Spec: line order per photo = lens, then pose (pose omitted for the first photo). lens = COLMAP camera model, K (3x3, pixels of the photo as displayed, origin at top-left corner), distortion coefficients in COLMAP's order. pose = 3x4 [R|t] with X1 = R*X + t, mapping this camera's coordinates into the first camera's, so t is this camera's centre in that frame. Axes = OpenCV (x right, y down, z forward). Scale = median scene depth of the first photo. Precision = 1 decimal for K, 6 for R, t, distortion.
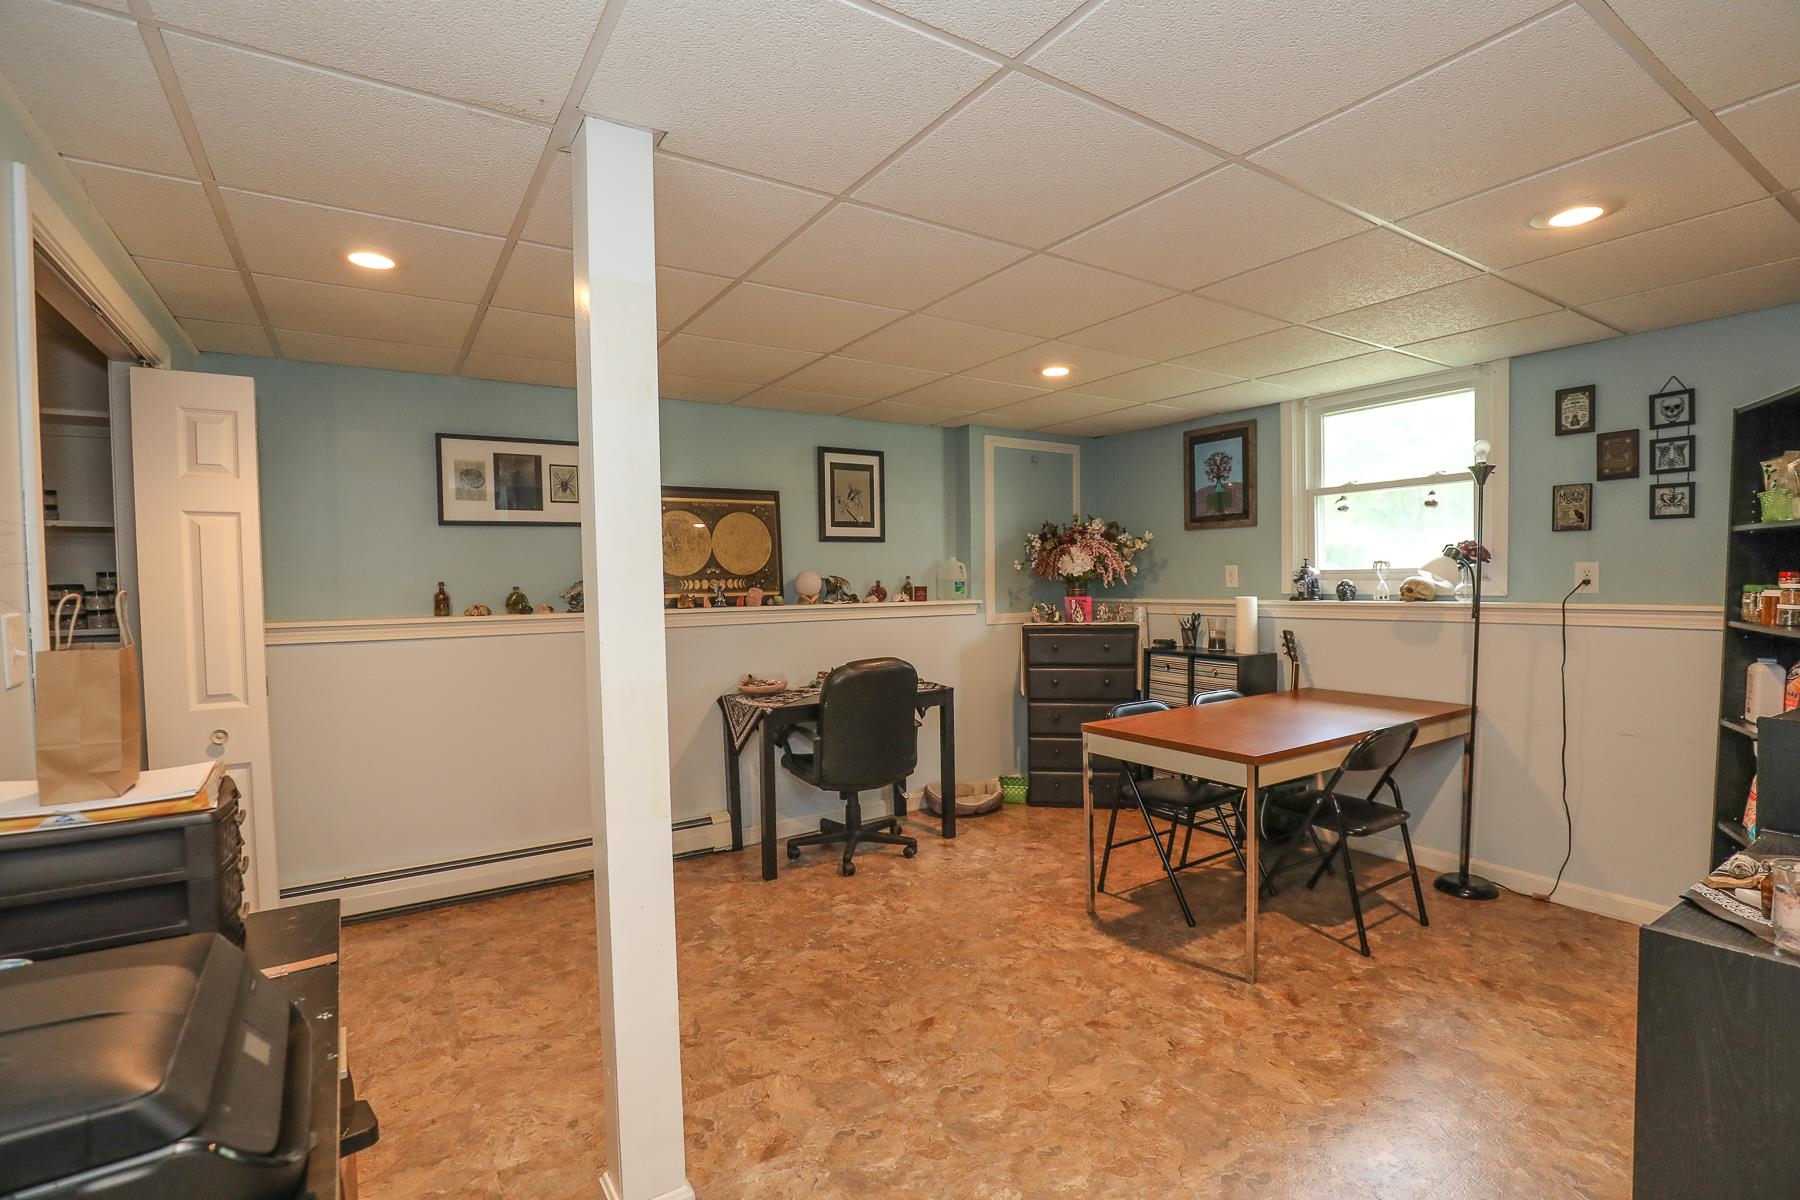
lens RADIAL K [[827.2, 0, 909.4], [0, 827.2, 605.0], [0, 0, 1]] dist [-0.035377, 0.006301]
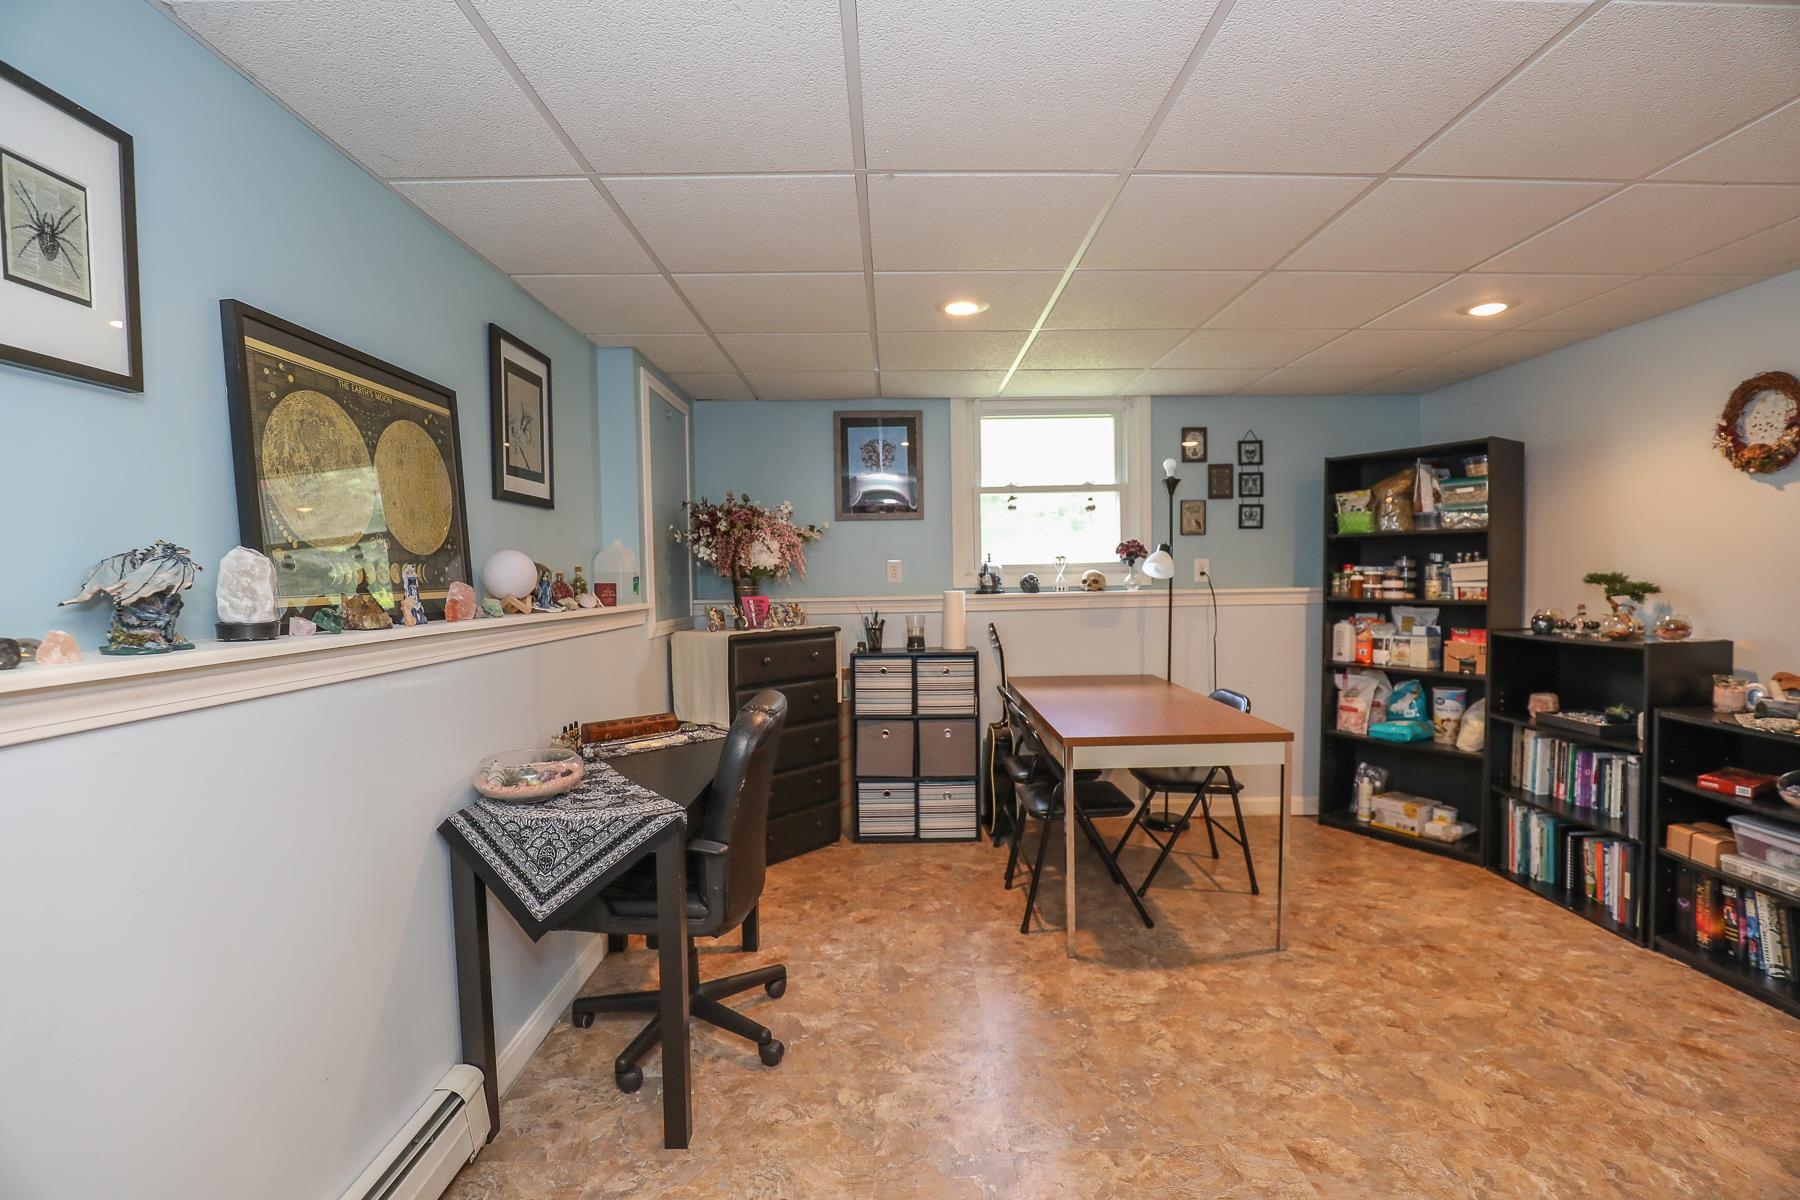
lens RADIAL K [[827.2, 0, 903.4], [0, 827.2, 608.1], [0, 0, 1]] dist [-0.035377, 0.006301]
pose [[0.539790, -0.026820, 0.841373, -0.512064], [0.035812, 0.999319, 0.008879, -0.000968], [-0.841038, 0.025338, 0.540382, 0.597392]]
